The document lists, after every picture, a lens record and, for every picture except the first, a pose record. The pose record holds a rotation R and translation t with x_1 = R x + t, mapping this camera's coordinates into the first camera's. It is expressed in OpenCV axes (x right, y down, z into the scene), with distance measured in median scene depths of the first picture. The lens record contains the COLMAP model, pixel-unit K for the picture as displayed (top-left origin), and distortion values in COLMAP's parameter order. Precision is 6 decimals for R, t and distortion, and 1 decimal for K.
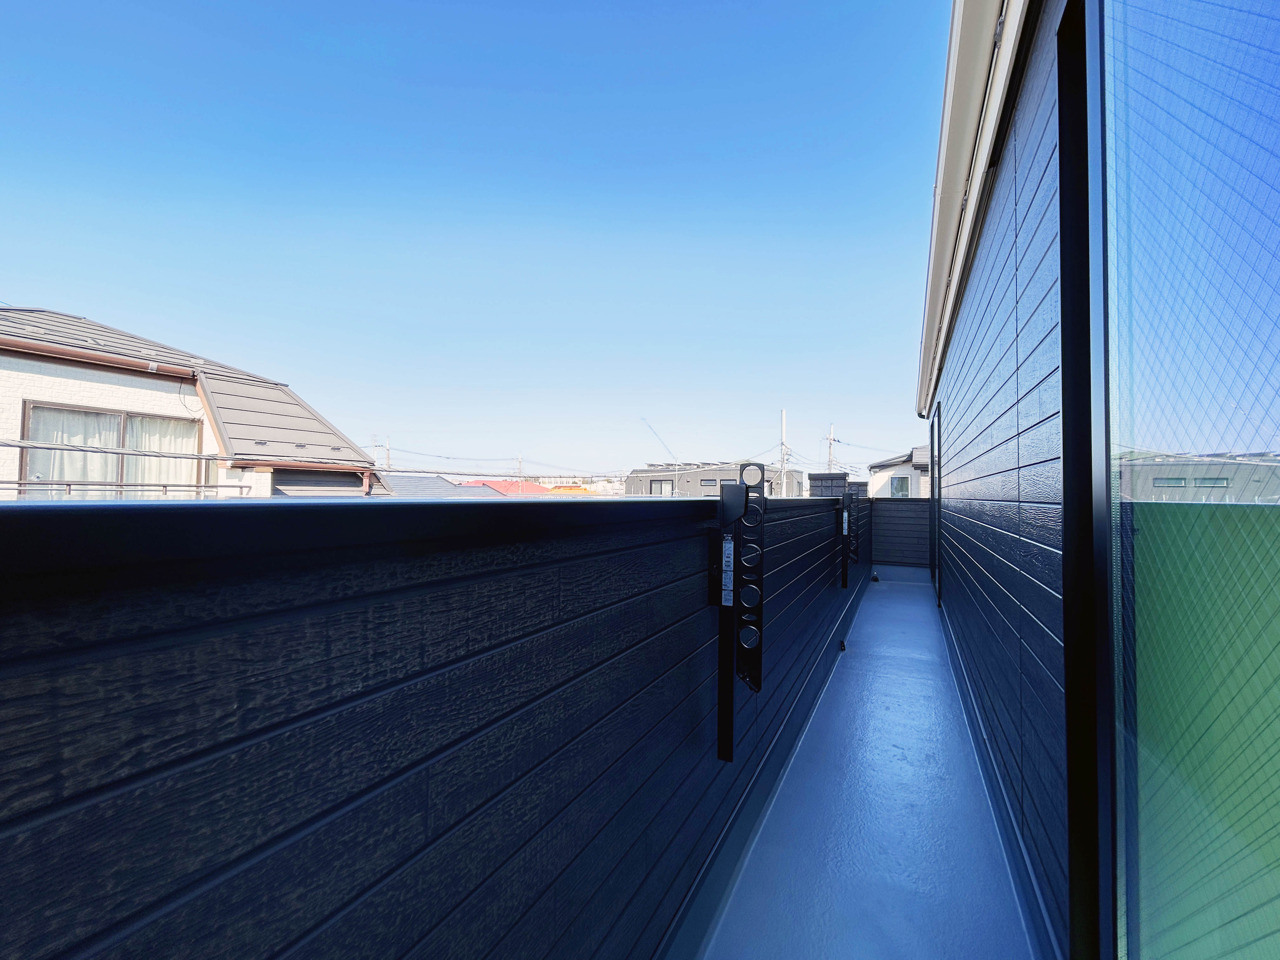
lens RADIAL K [[514.5, 0, 640.9], [0, 514.5, 478.5], [0, 0, 1]] dist [-0.000705, -0.000093]
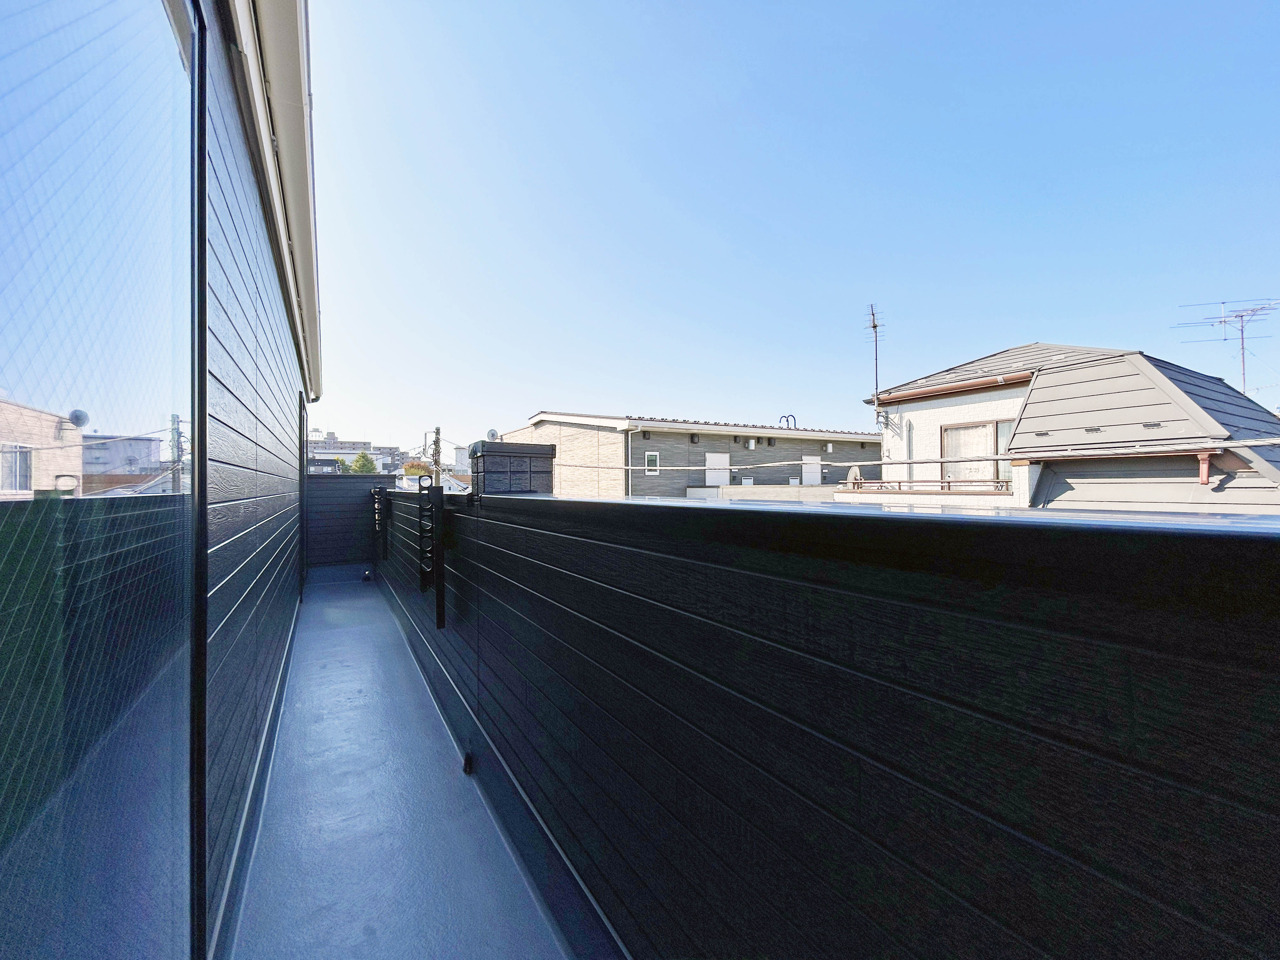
lens RADIAL K [[514.5, 0, 640.9], [0, 514.5, 478.5], [0, 0, 1]] dist [-0.000705, -0.000093]
pose [[-0.517662, -0.020045, -0.855350, 0.708737], [0.024072, 0.998989, -0.037980, 0.048838], [0.855246, -0.040251, -0.516656, 1.332881]]
